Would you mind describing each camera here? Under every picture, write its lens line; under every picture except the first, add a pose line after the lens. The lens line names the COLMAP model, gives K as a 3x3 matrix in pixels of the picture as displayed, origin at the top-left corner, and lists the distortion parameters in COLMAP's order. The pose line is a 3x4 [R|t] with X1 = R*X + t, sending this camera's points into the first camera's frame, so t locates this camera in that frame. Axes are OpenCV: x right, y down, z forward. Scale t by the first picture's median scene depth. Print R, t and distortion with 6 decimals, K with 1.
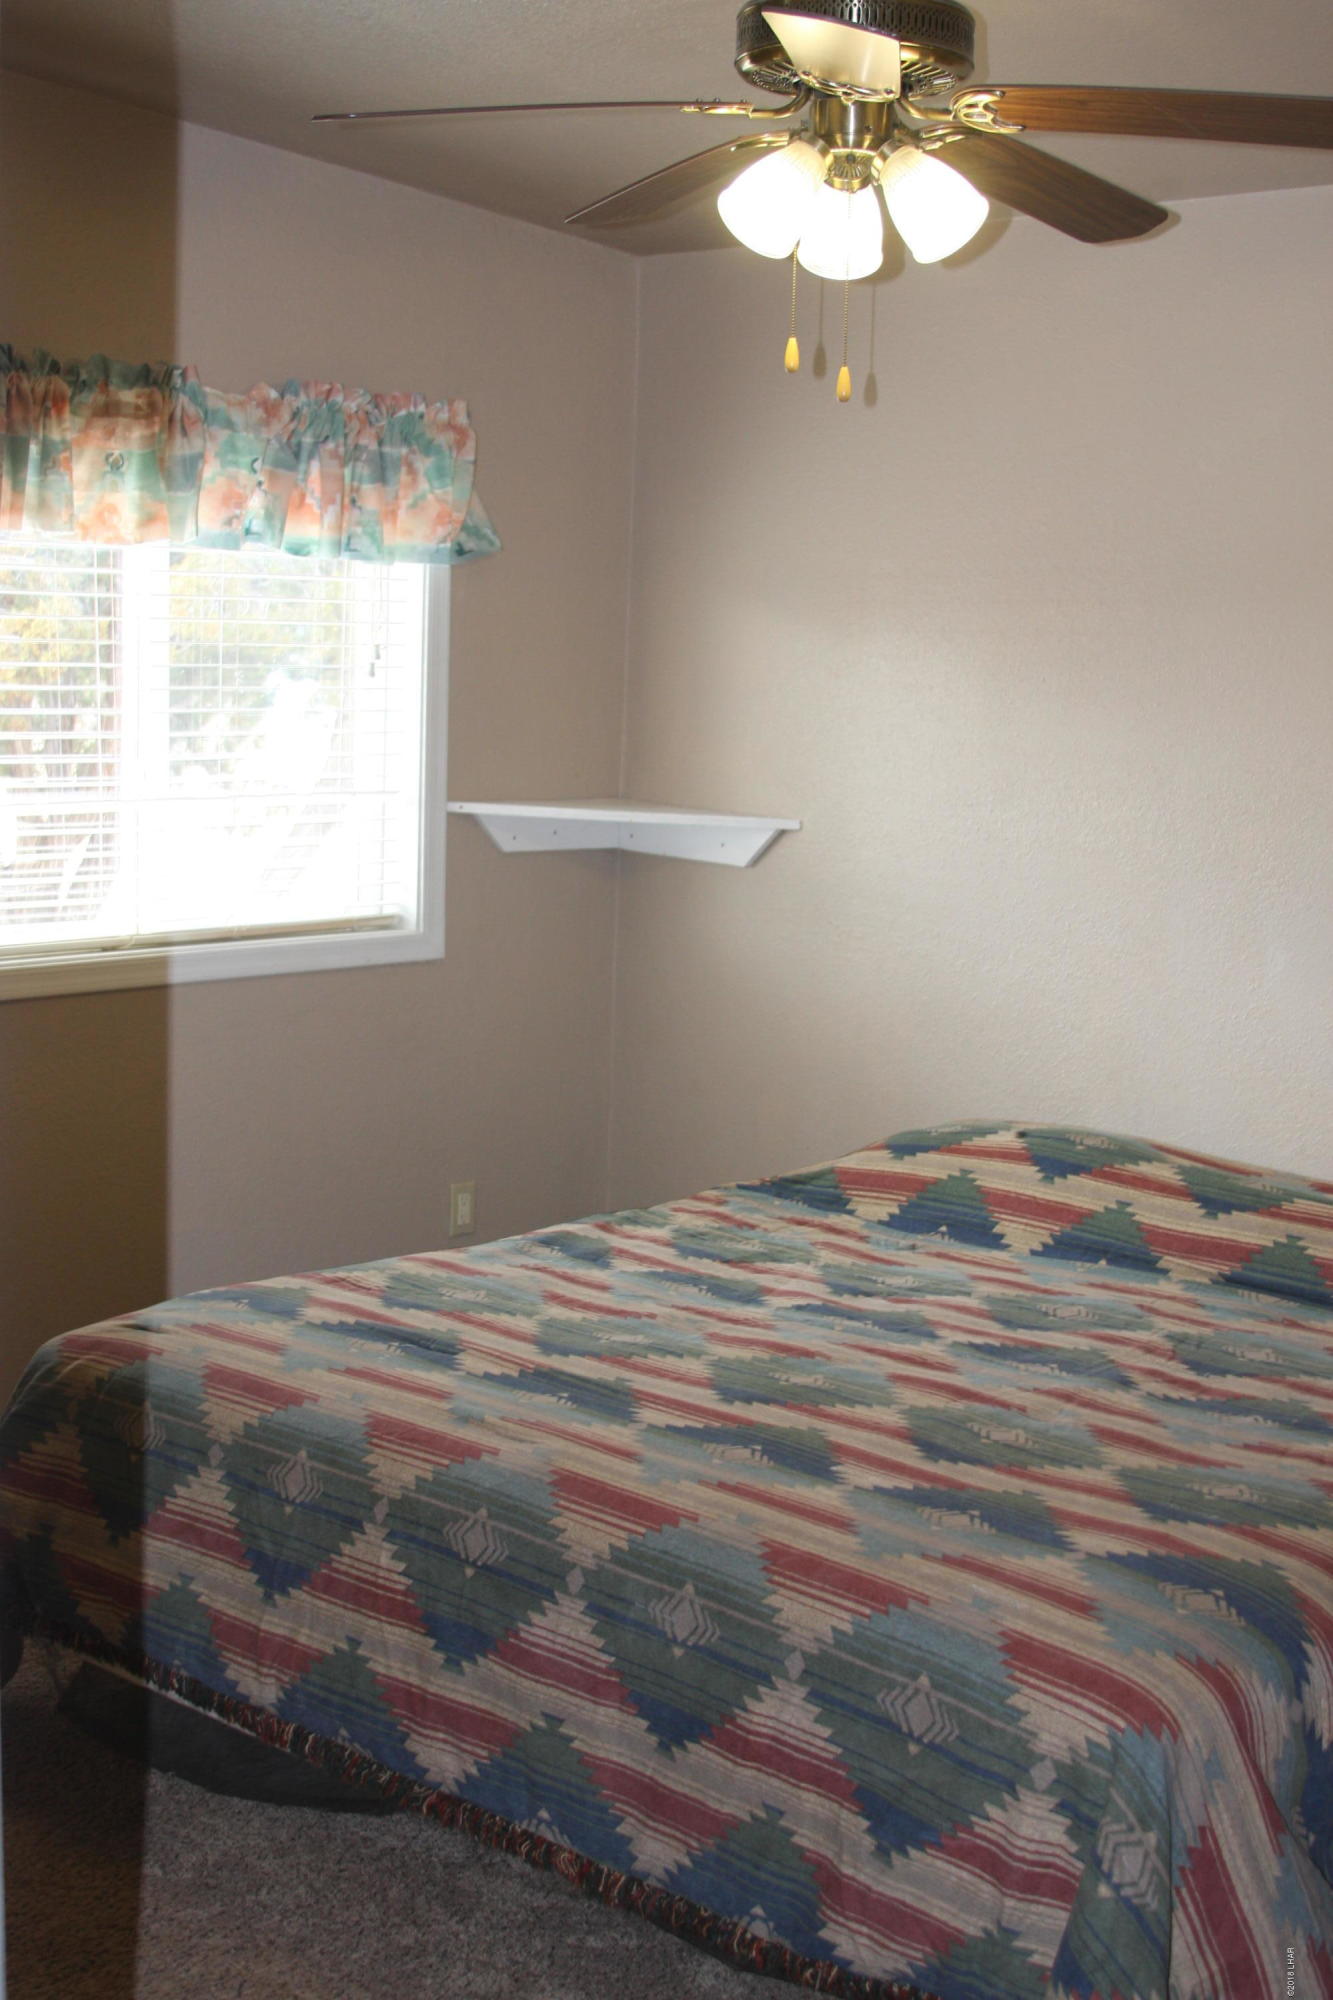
lens RADIAL K [[2603.6, 0, 654.7], [0, 2603.6, 1013.2], [0, 0, 1]] dist [-0.142346, 0.000000]
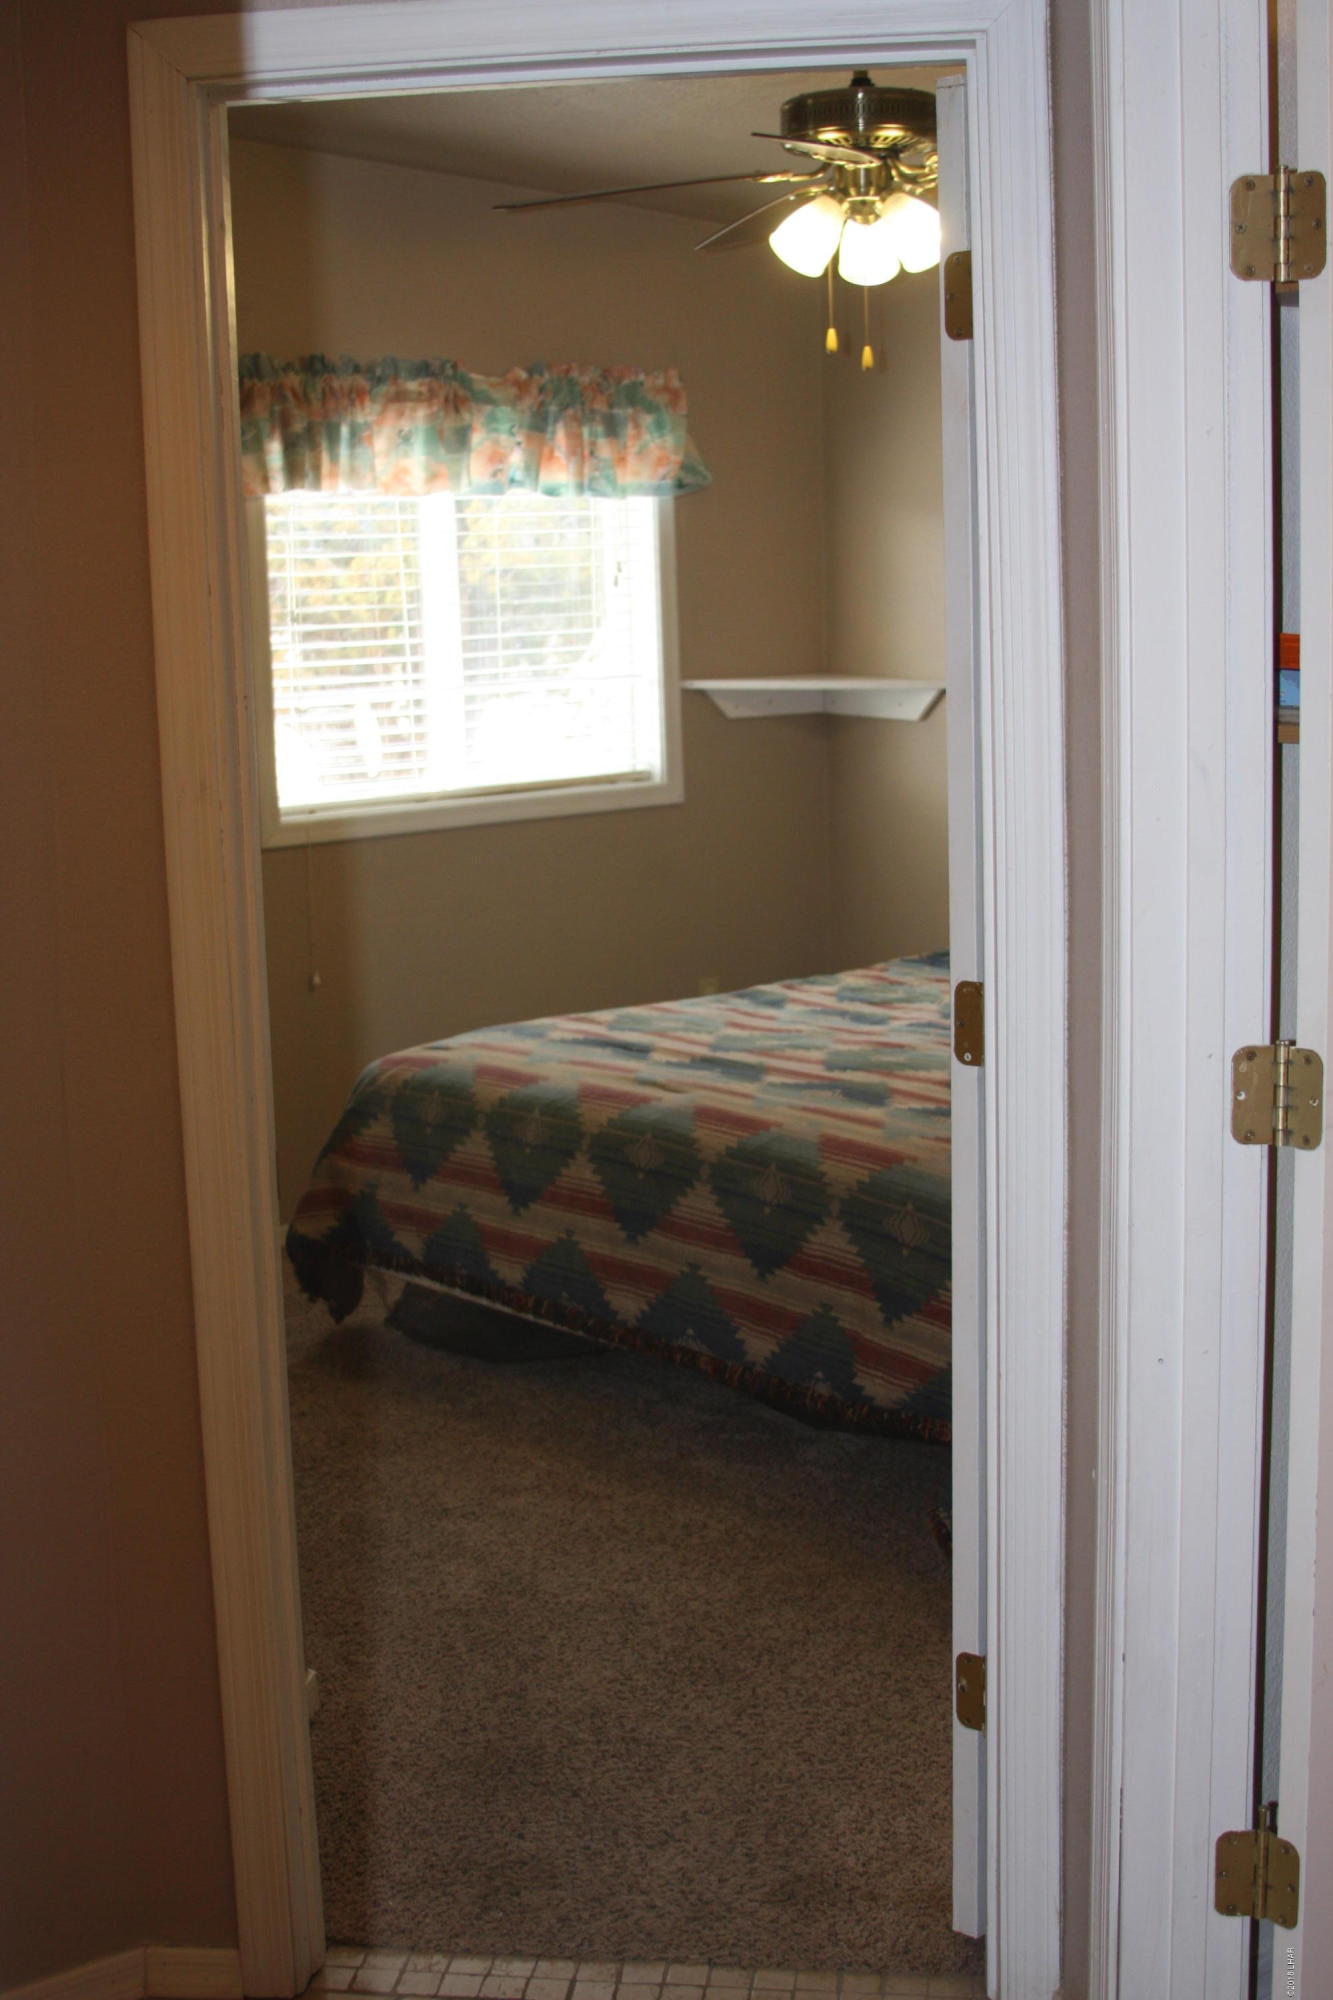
lens RADIAL K [[2603.6, 0, 672.3], [0, 2603.6, 988.7], [0, 0, 1]] dist [-0.142346, 0.000000]
pose [[0.988627, -0.036585, -0.145868, 0.144873], [0.039521, 0.999069, 0.017279, 0.071937], [0.145101, -0.022847, 0.989153, -0.408389]]
